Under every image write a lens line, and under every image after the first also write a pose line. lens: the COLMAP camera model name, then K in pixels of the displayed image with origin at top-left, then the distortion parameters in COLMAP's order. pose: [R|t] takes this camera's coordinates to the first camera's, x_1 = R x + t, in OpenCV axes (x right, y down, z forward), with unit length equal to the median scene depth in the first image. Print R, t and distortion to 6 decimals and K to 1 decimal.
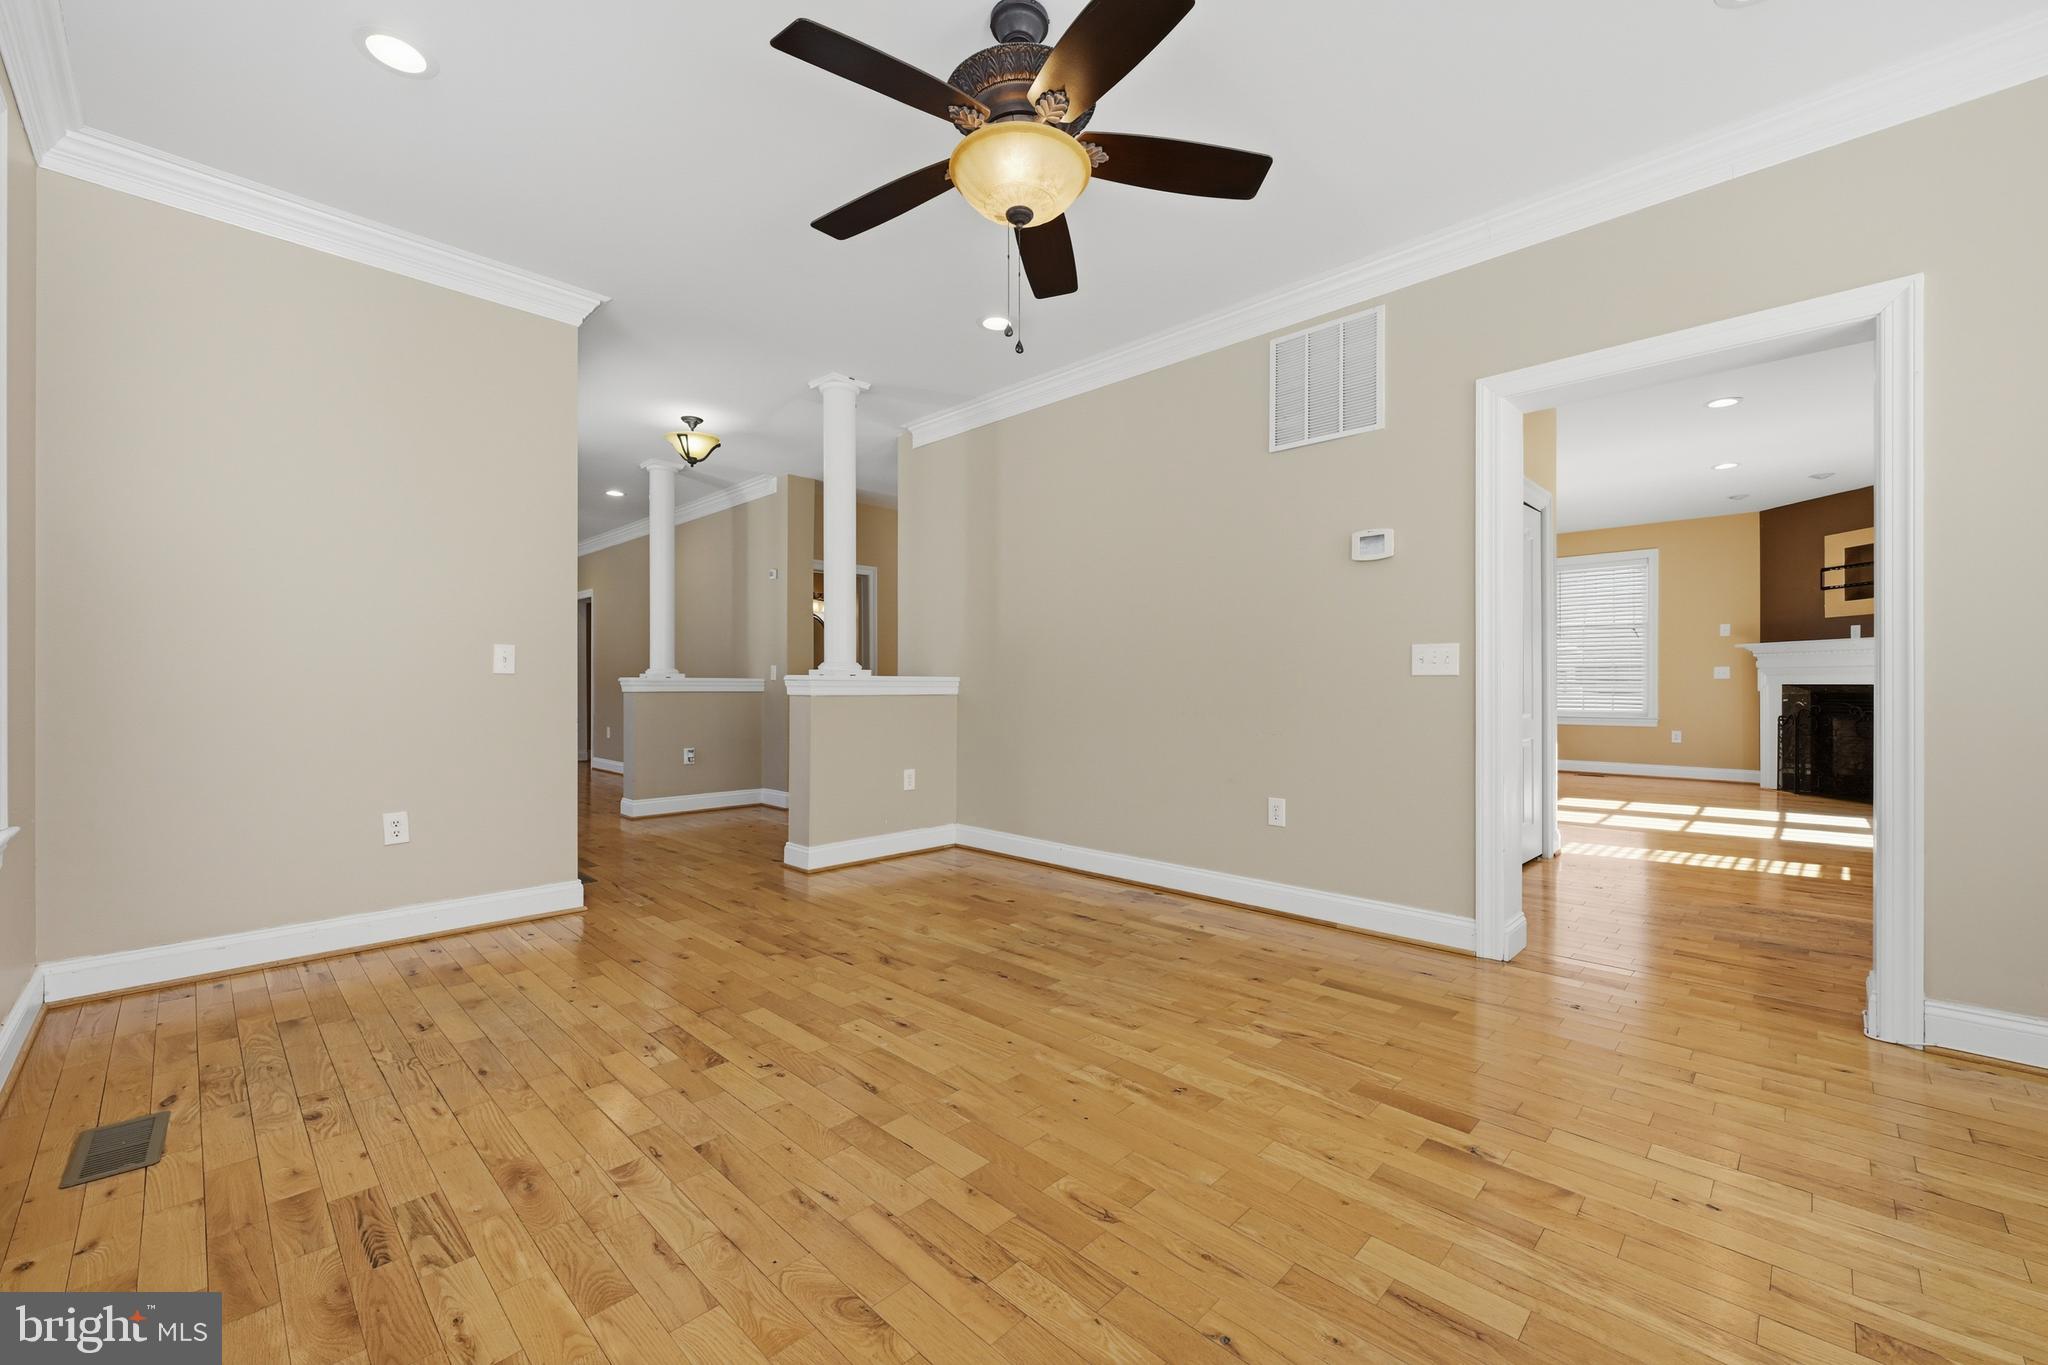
lens RADIAL K [[818.4, 0, 1024.5], [0, 818.4, 686.6], [0, 0, 1]] dist [-0.000118, -0.000086]
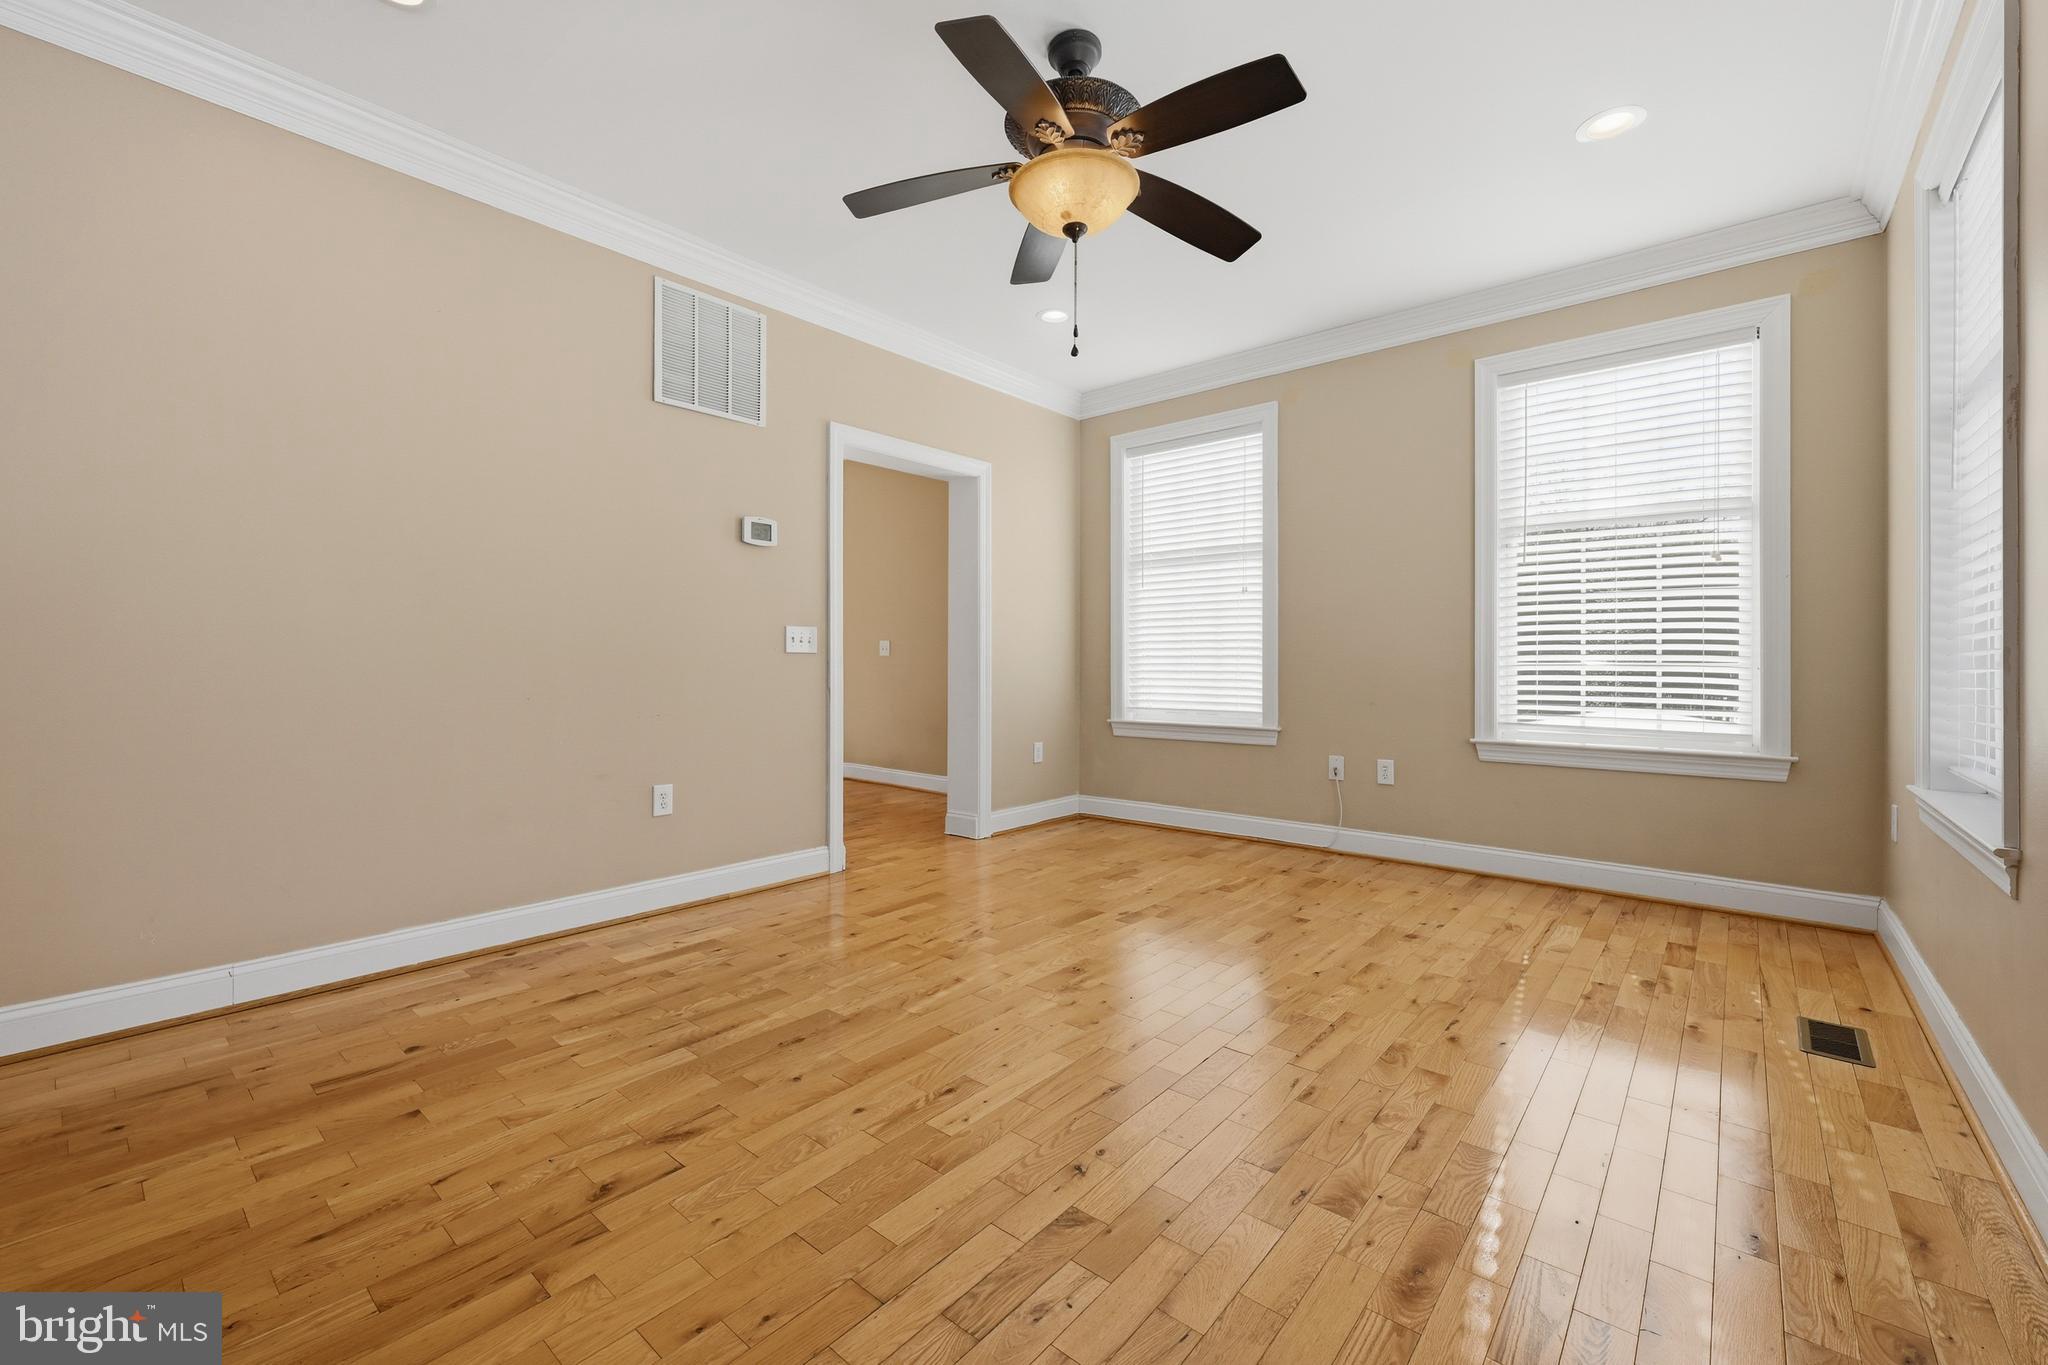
lens RADIAL K [[836.2, 0, 1027.4], [0, 836.2, 660.5], [0, 0, 1]] dist [-0.001590, -0.000399]
pose [[-0.068313, 0.000828, 0.997664, -0.762987], [-0.000778, 0.999999, -0.000883, -0.000814], [-0.997664, -0.000836, -0.068312, 0.780544]]
